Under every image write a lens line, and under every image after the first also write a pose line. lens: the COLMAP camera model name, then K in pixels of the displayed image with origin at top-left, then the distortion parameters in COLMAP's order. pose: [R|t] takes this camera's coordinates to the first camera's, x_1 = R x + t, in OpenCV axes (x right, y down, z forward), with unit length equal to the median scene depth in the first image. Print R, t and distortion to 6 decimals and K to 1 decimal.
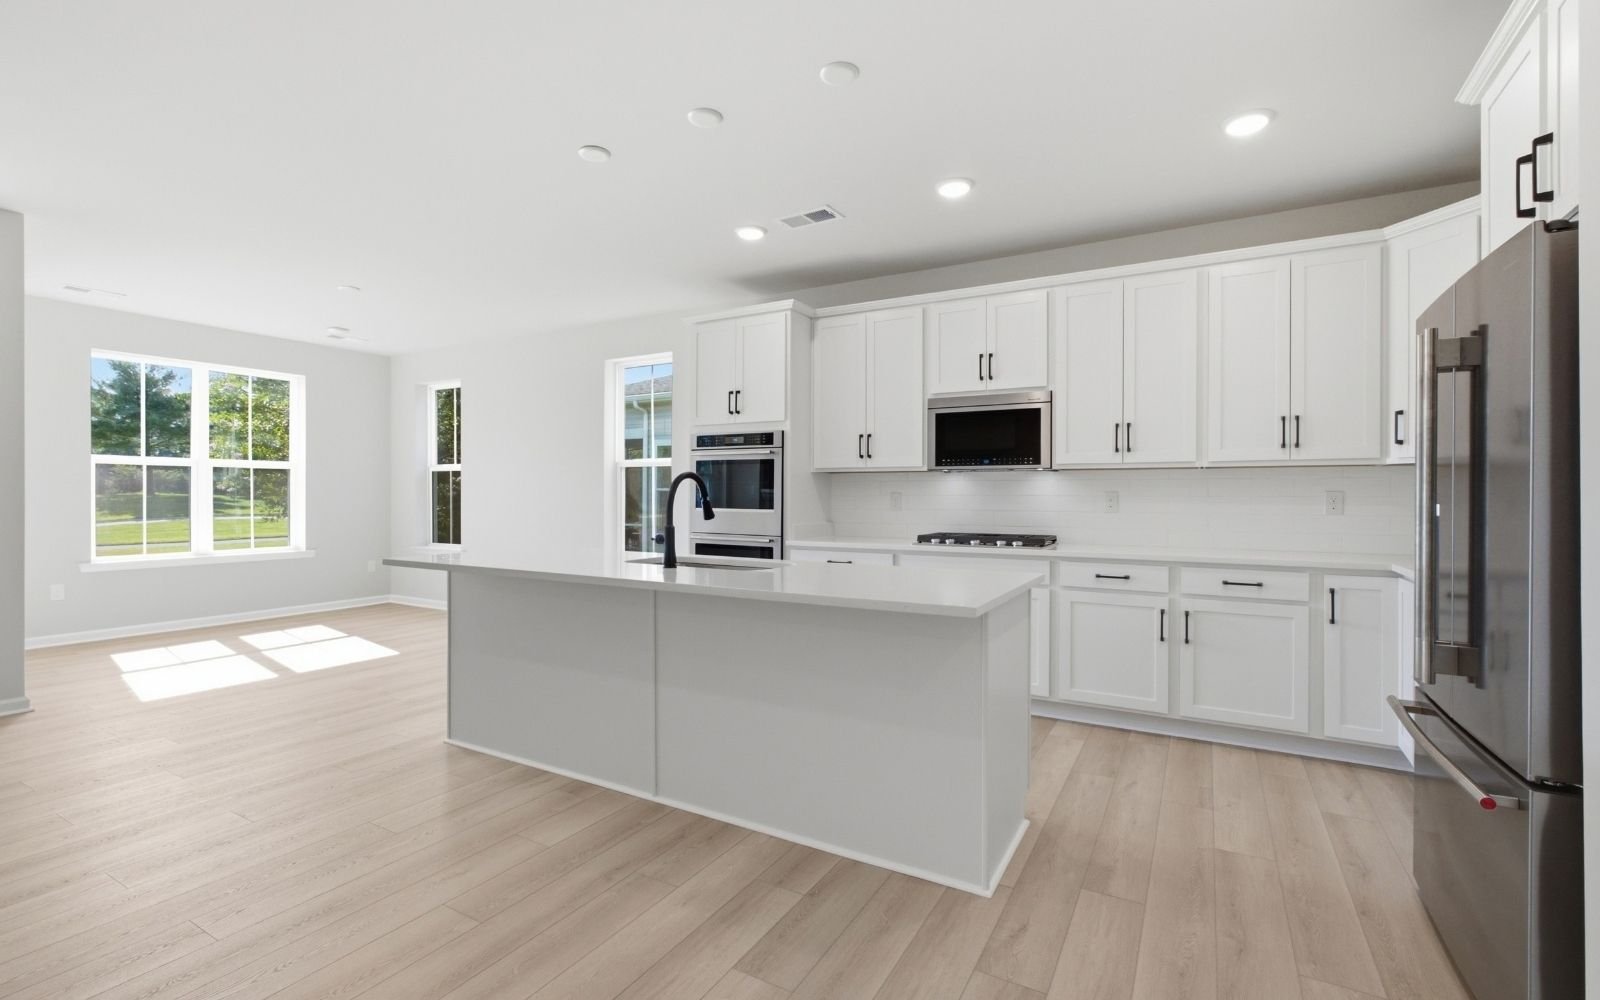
lens RADIAL K [[708.6, 0, 800.0], [0, 708.6, 500.0], [0, 0, 1]] dist [-0.001081, -0.000189]
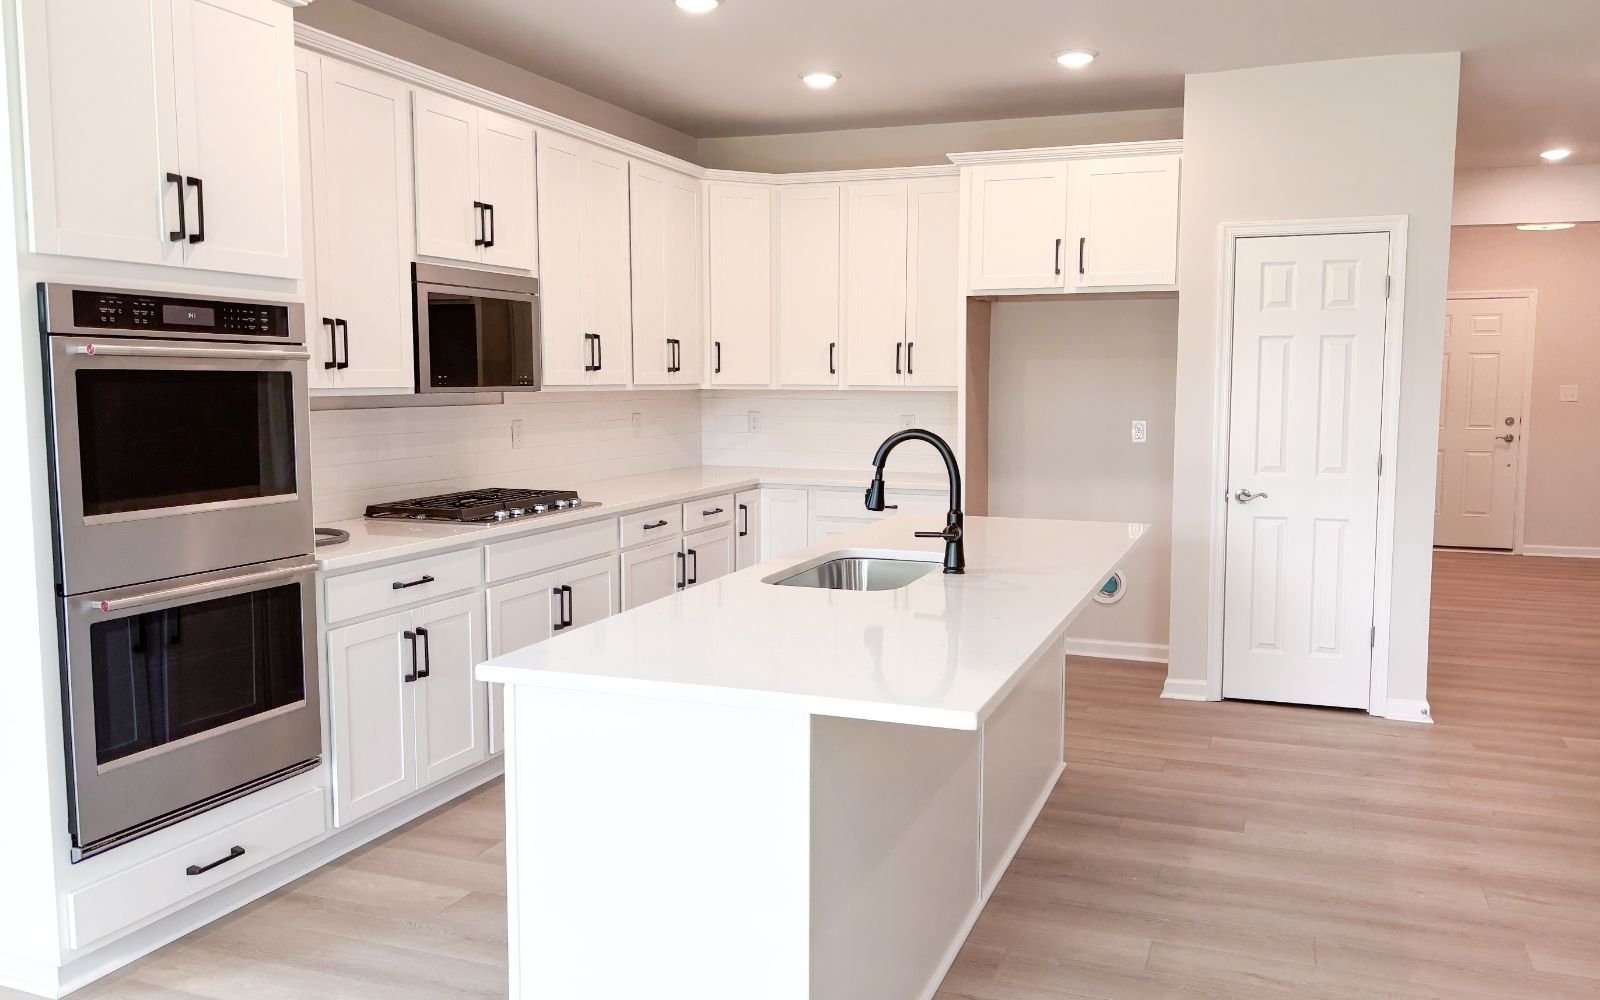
lens RADIAL K [[1269.5, 0, 842.5], [0, 1269.5, 498.9], [0, 0, 1]] dist [0.090838, -0.103503]
pose [[-0.182389, -0.103467, 0.977767, -0.884875], [-0.000674, 0.994461, 0.105108, -0.067127], [-0.983226, 0.018512, -0.181449, 0.876343]]
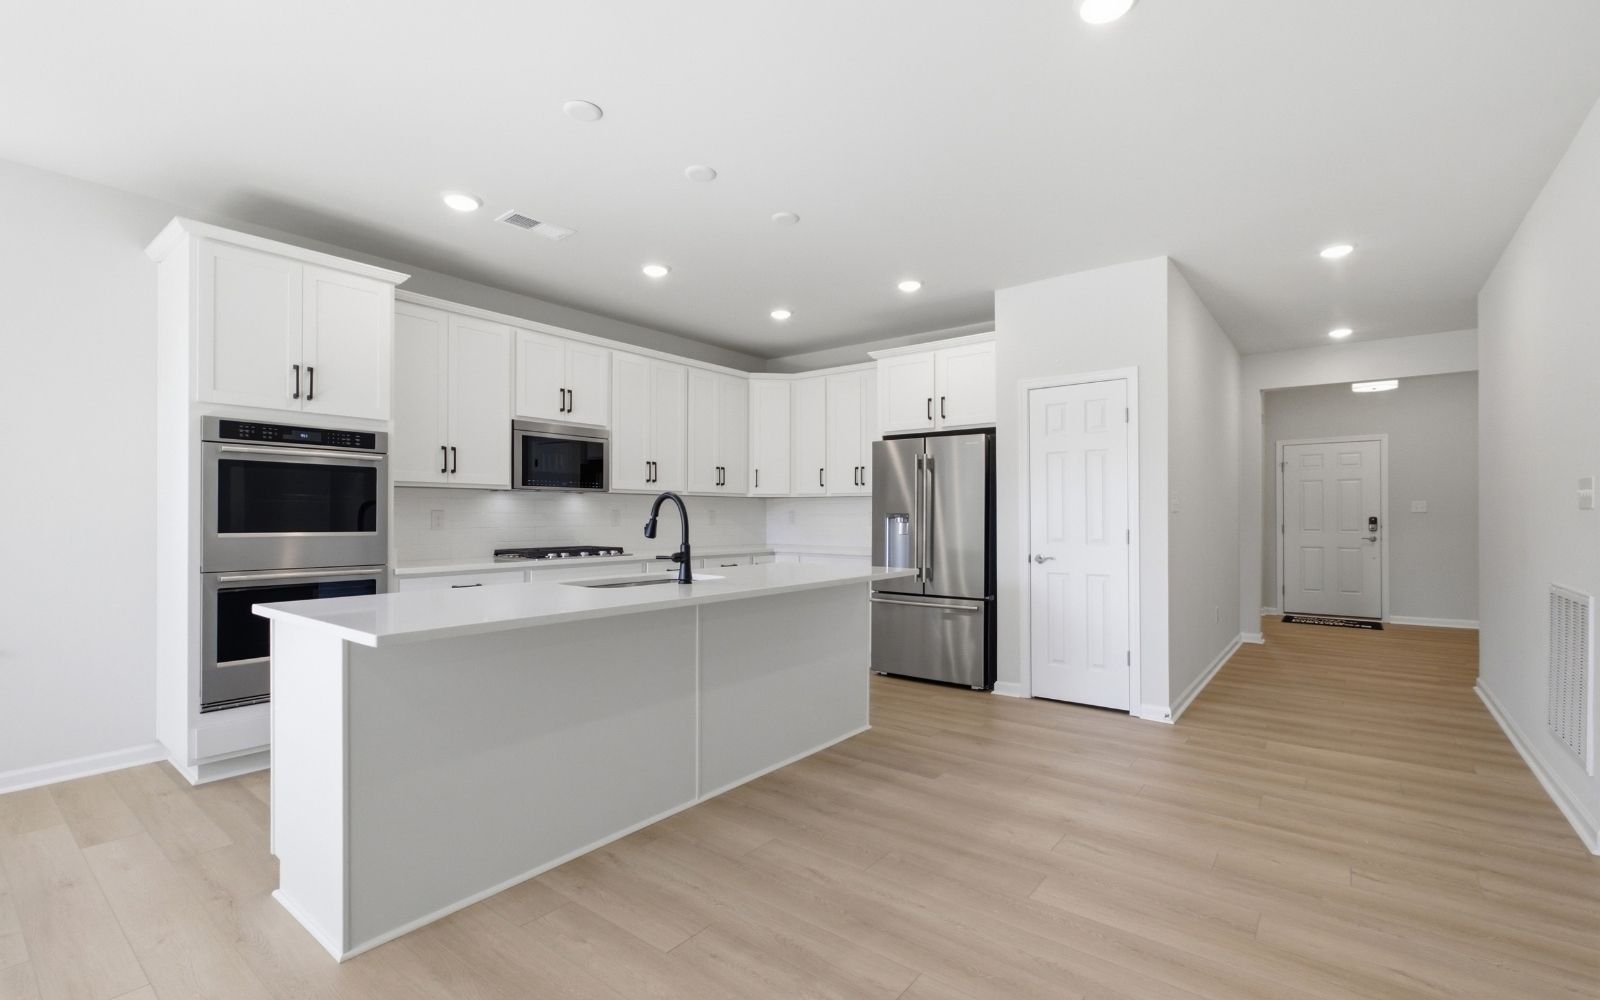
lens RADIAL K [[708.5, 0, 807.1], [0, 708.5, 511.2], [0, 0, 1]] dist [0.001478, 0.000117]
pose [[0.132617, 0.000627, 0.991167, -0.798991], [0.004907, 0.999987, -0.001289, -0.006276], [-0.991155, 0.005035, 0.132613, 0.450485]]
